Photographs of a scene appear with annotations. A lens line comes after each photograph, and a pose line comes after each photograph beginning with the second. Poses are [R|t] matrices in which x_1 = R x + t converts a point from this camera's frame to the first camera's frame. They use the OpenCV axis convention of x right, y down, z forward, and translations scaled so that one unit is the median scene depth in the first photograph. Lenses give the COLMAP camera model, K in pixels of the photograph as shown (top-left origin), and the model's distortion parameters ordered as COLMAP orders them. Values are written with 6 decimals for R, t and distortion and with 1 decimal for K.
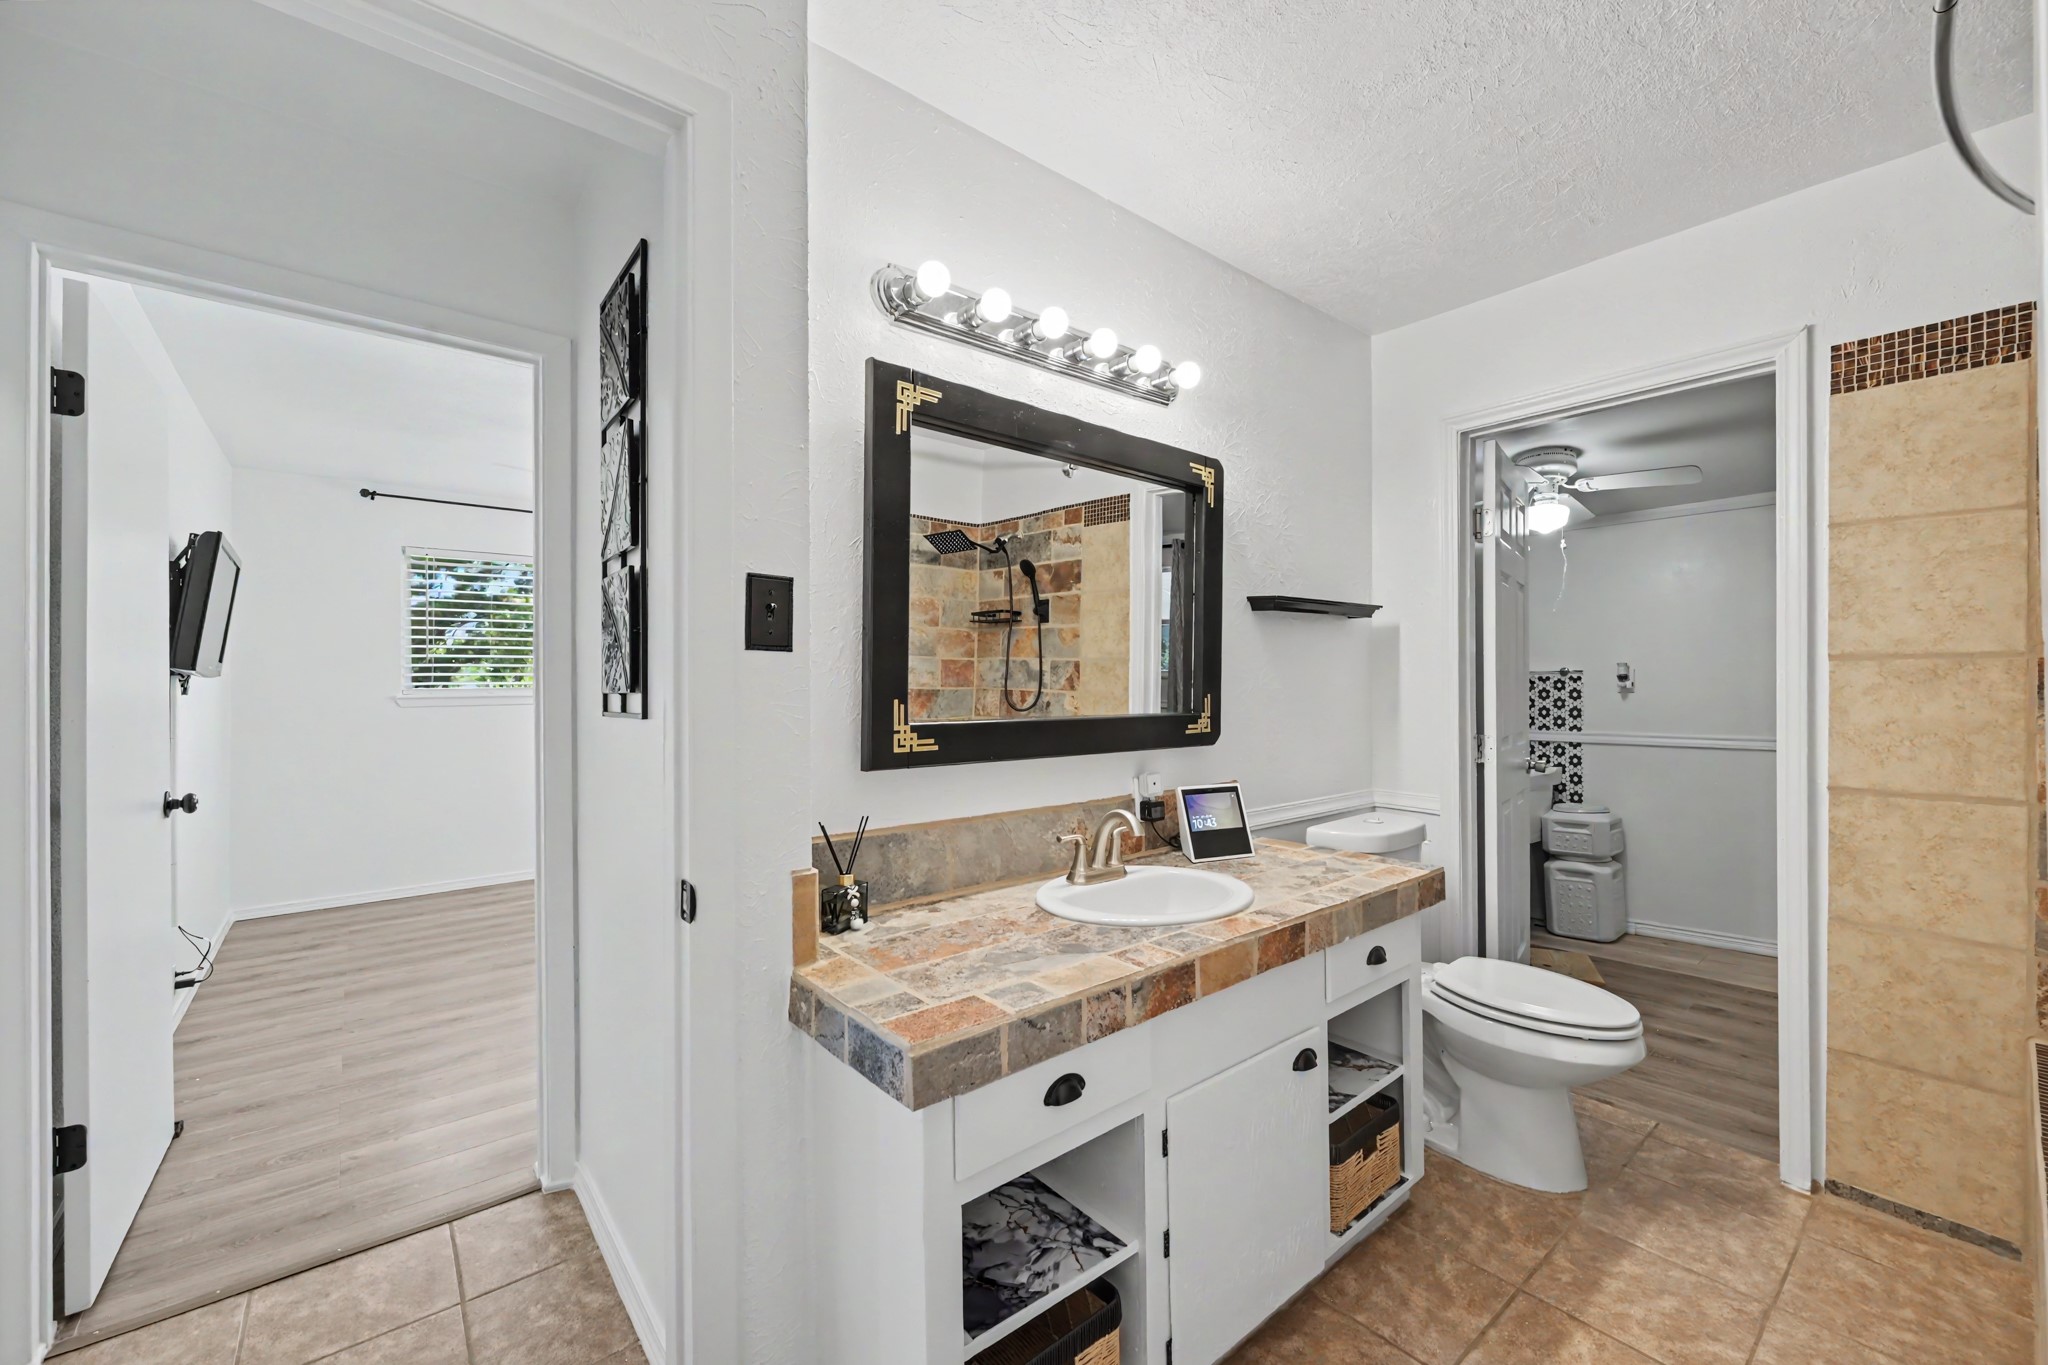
lens RADIAL K [[809.1, 0, 1029.4], [0, 809.1, 683.2], [0, 0, 1]] dist [-0.002058, -0.000040]
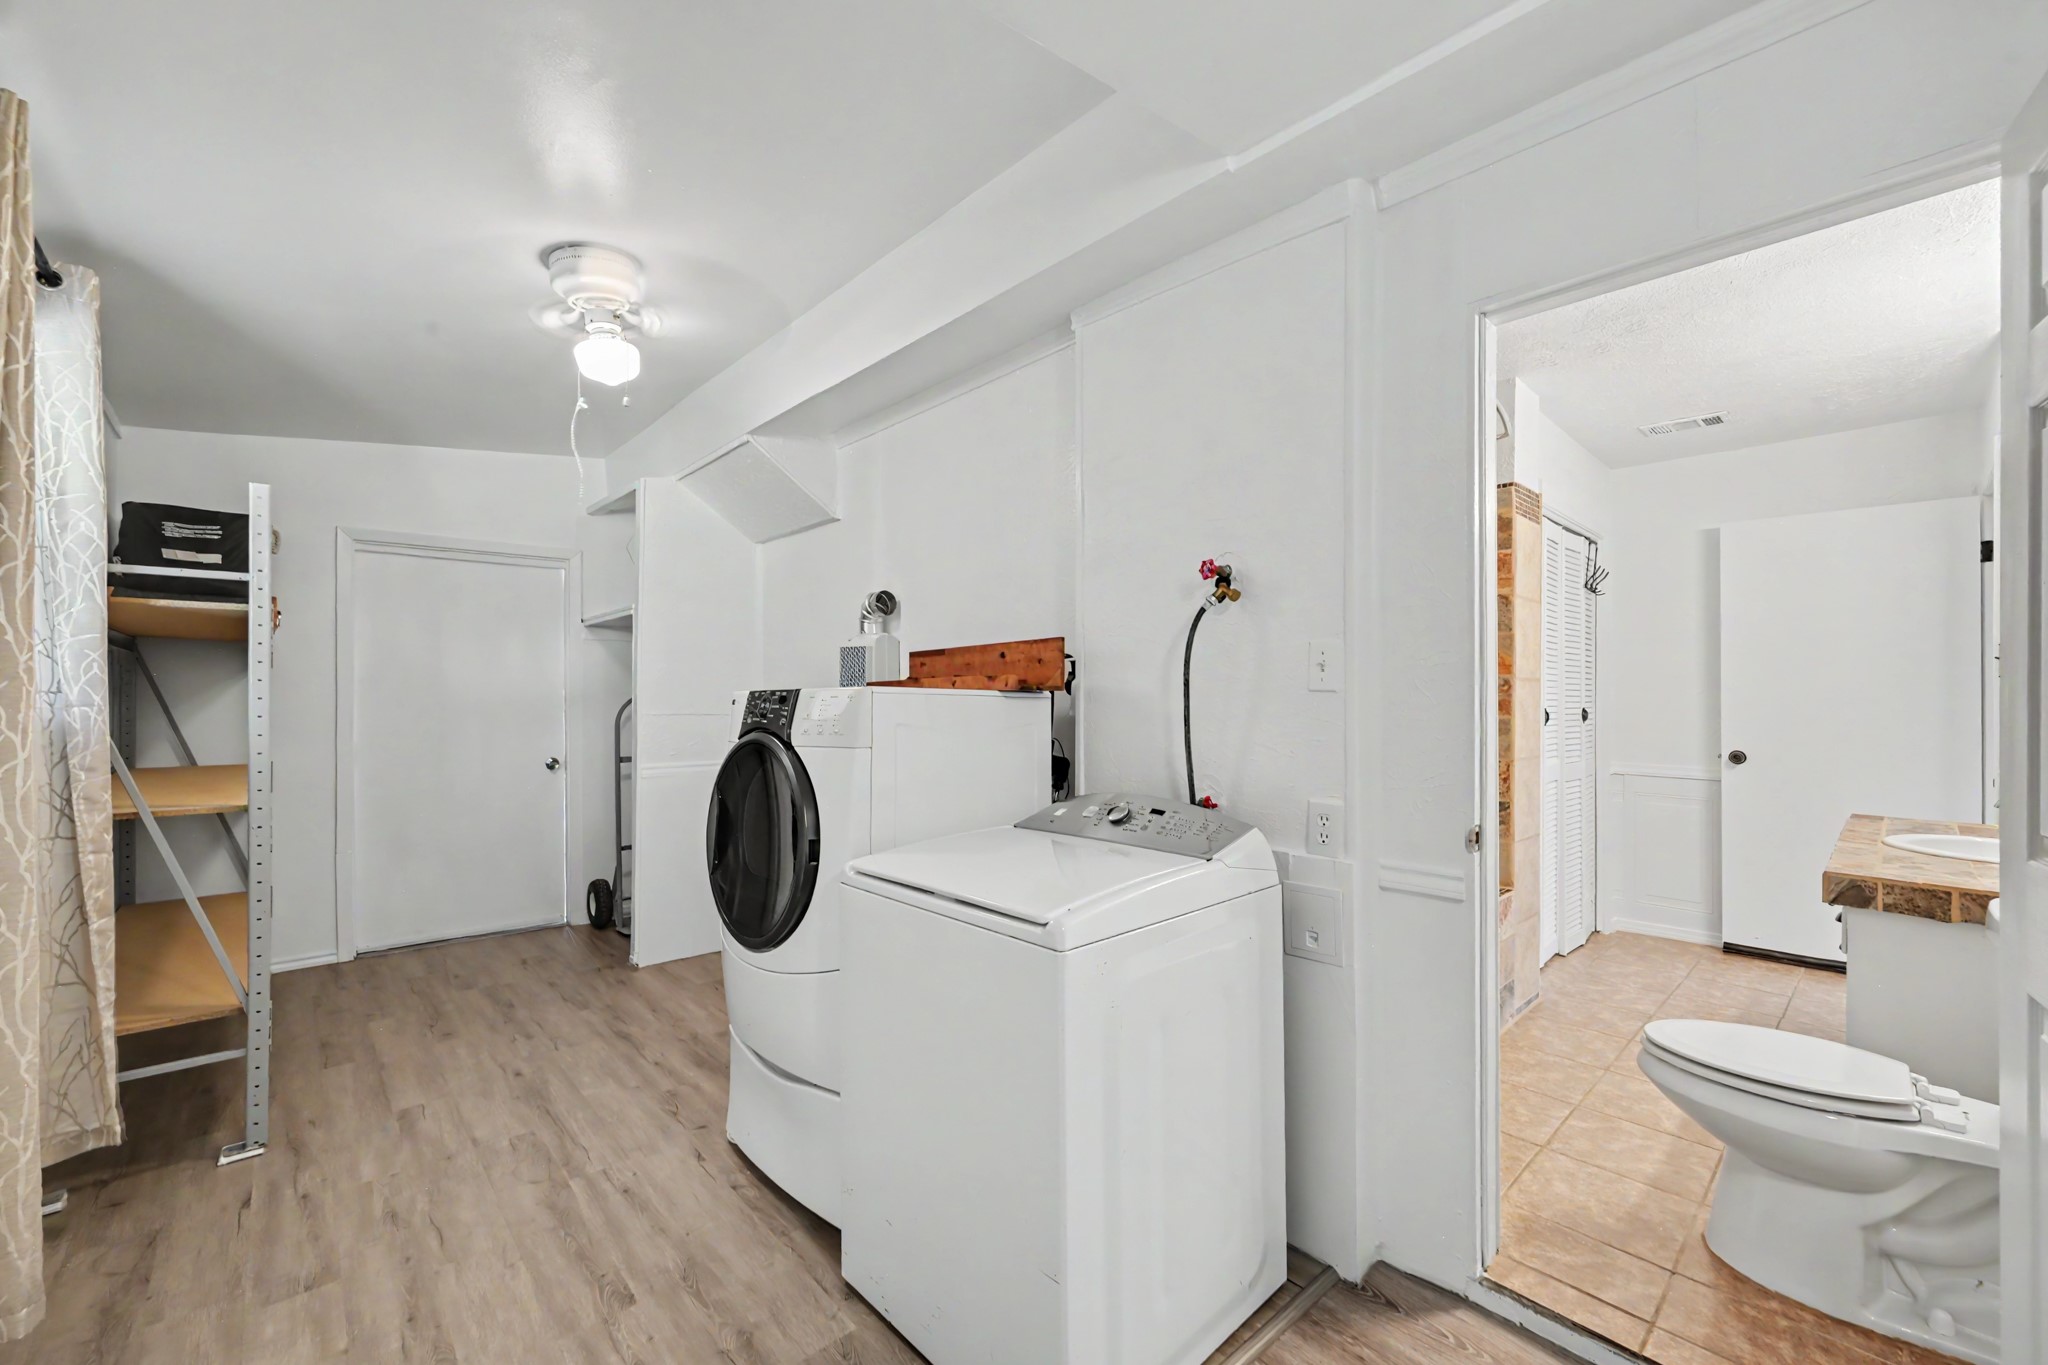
lens RADIAL K [[817.7, 0, 1031.0], [0, 817.7, 688.9], [0, 0, 1]] dist [-0.000912, -0.000008]
pose [[-0.997913, 0.002971, -0.064502, 1.656215], [0.002951, 0.999996, 0.000406, -0.009222], [0.064503, 0.000214, -0.997918, 2.055634]]
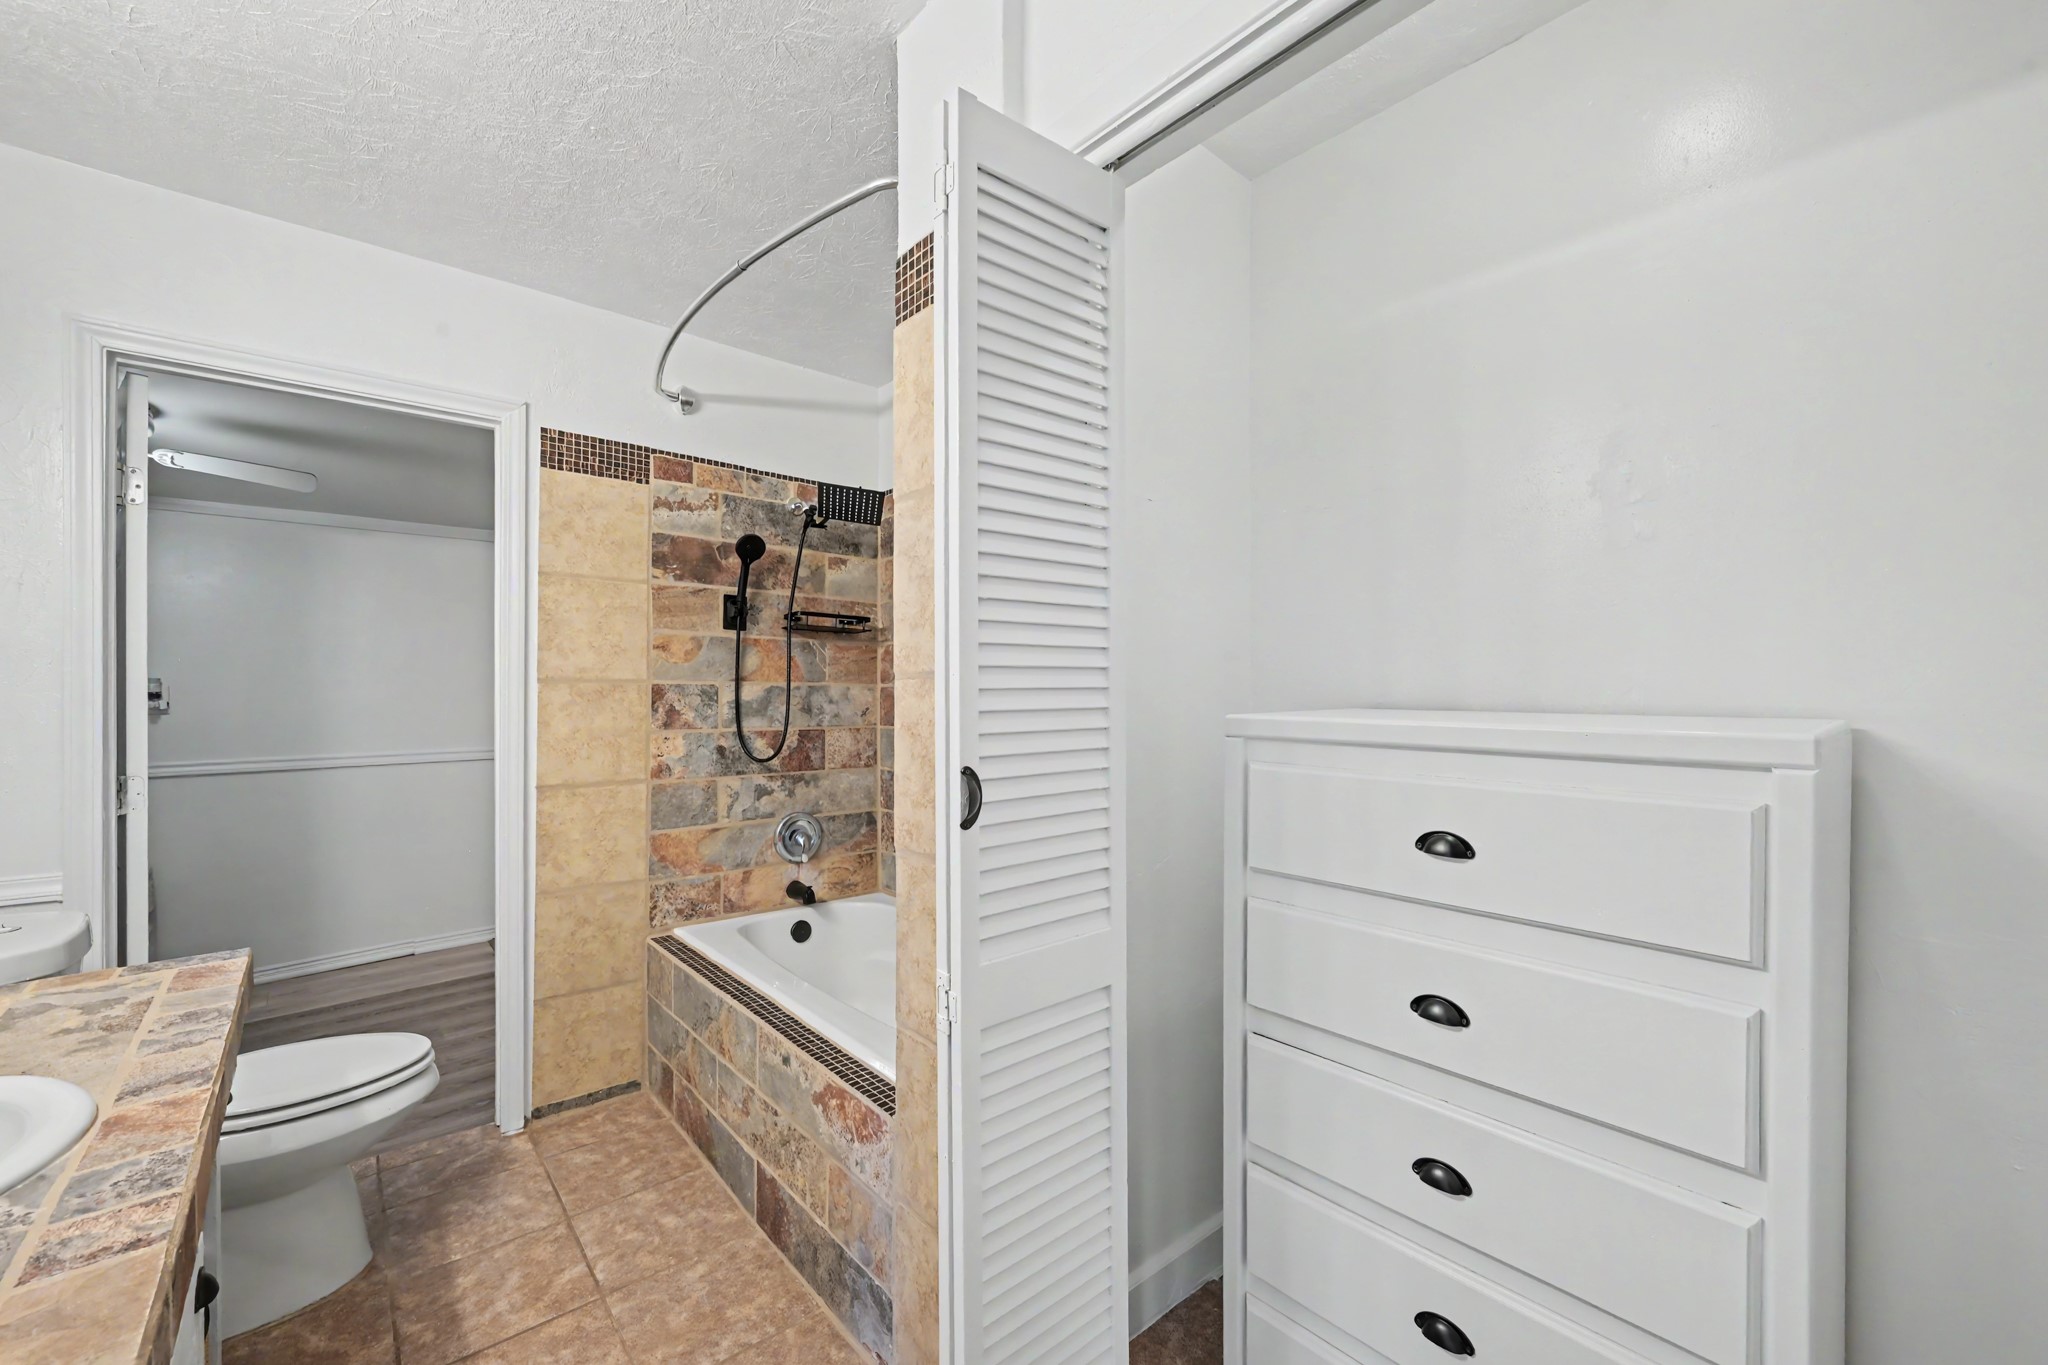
lens RADIAL K [[821.2, 0, 1029.8], [0, 821.2, 700.2], [0, 0, 1]] dist [0.000439, 0.000095]
pose [[-0.023822, -0.004529, 0.999706, -0.281192], [0.005741, 0.999973, 0.004667, -0.003817], [-0.999700, 0.005850, -0.023796, 0.295873]]
